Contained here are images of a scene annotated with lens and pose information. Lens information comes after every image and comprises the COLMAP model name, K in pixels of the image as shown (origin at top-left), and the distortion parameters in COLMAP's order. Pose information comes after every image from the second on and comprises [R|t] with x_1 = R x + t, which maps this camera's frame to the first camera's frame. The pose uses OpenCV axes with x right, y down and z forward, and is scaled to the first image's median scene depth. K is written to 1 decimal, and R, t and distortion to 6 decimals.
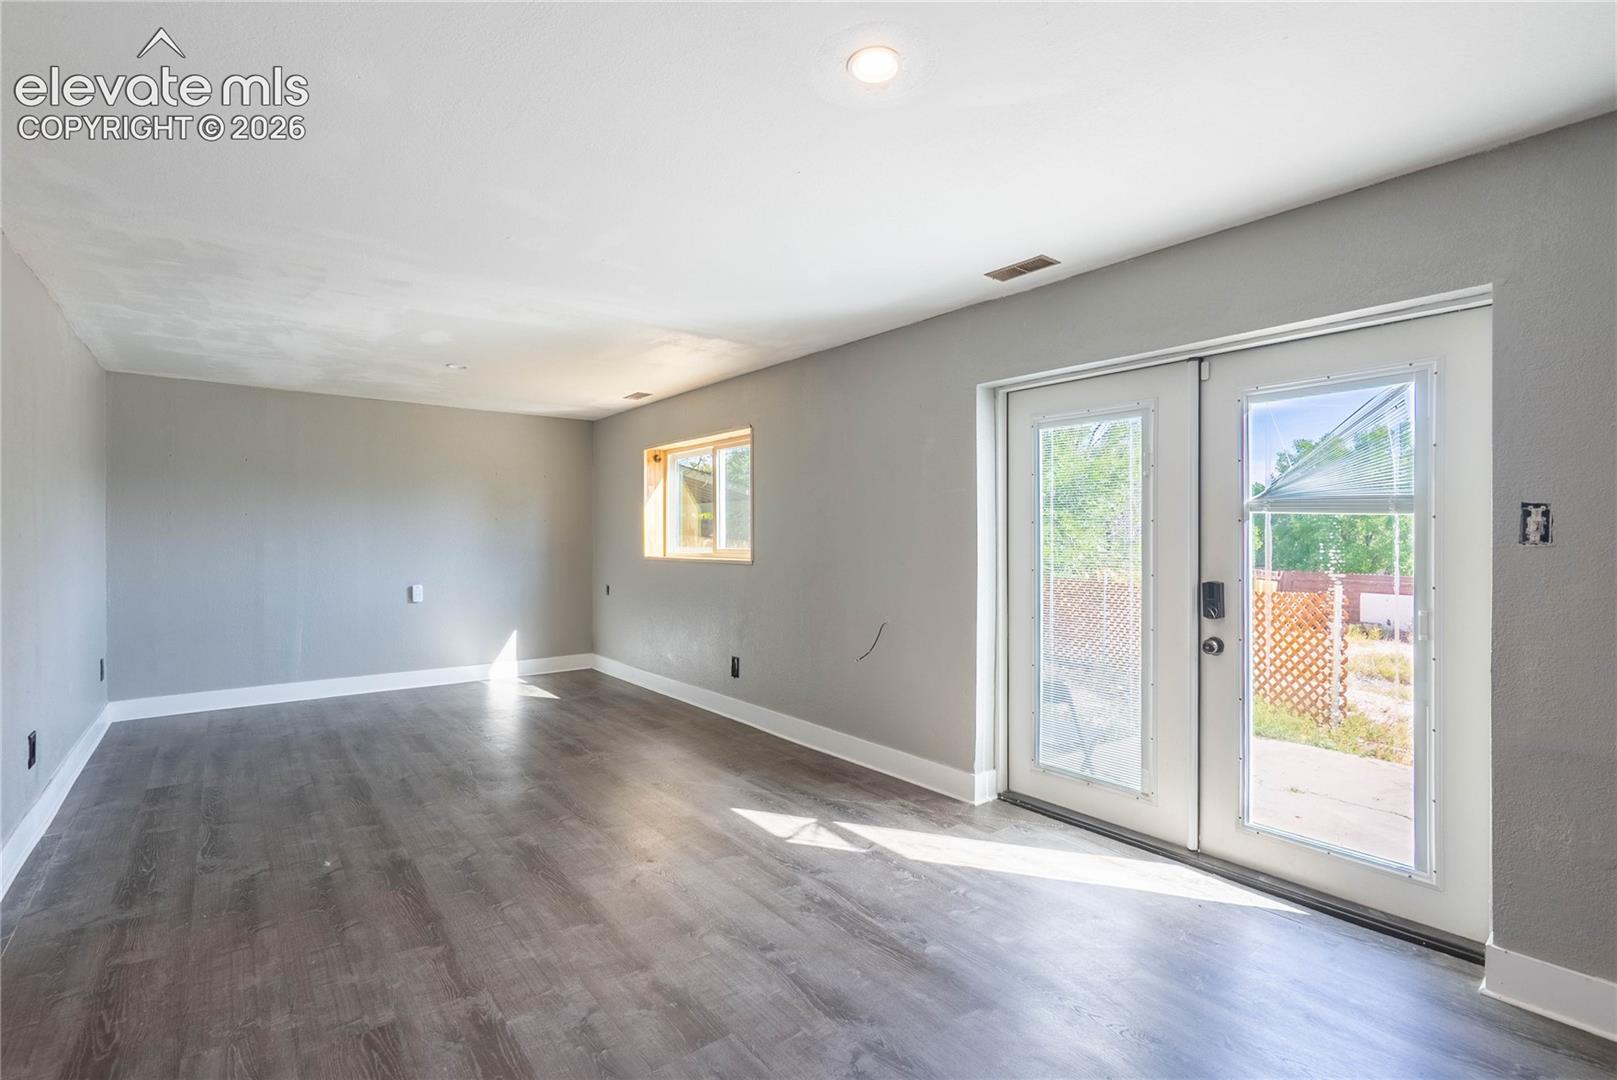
lens RADIAL K [[727.8, 0, 850.3], [0, 727.8, 537.8], [0, 0, 1]] dist [-0.000074, 0.000466]
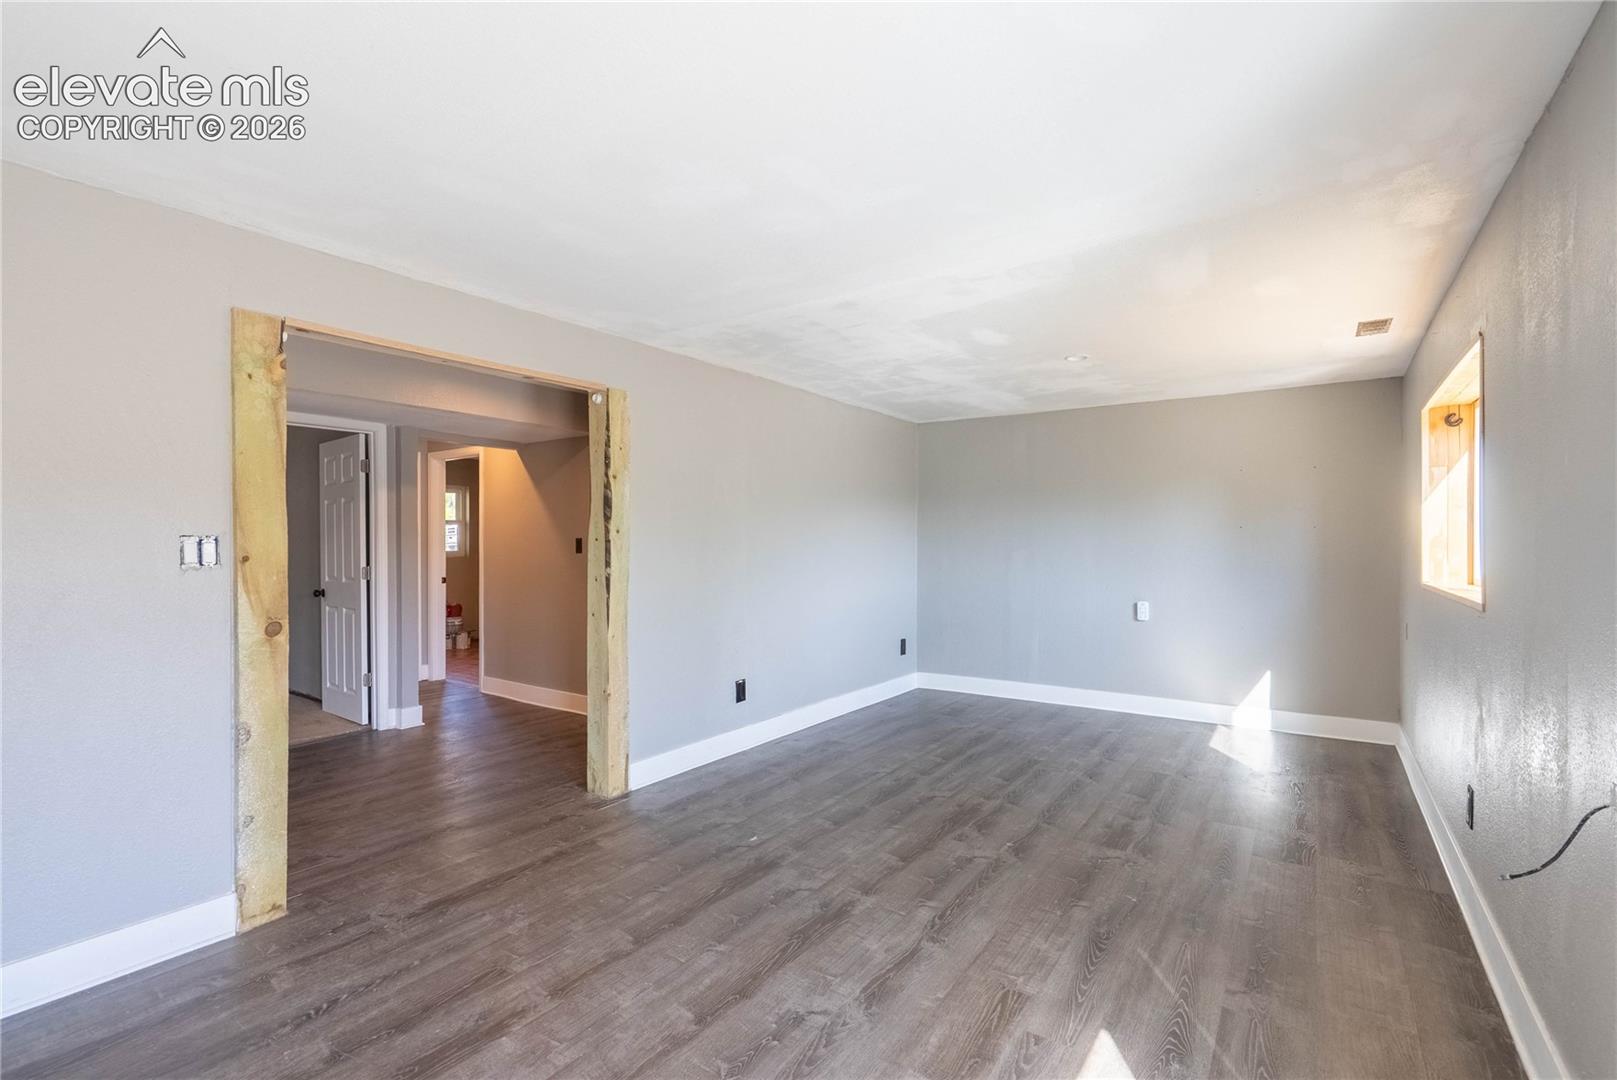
lens RADIAL K [[747.5, 0, 807.0], [0, 747.5, 543.0], [0, 0, 1]] dist [-0.007865, 0.000663]
pose [[0.257846, -0.000792, -0.966186, 0.392348], [-0.001420, 0.999998, -0.001198, -0.013647], [0.966185, 0.001681, 0.257844, 0.699332]]
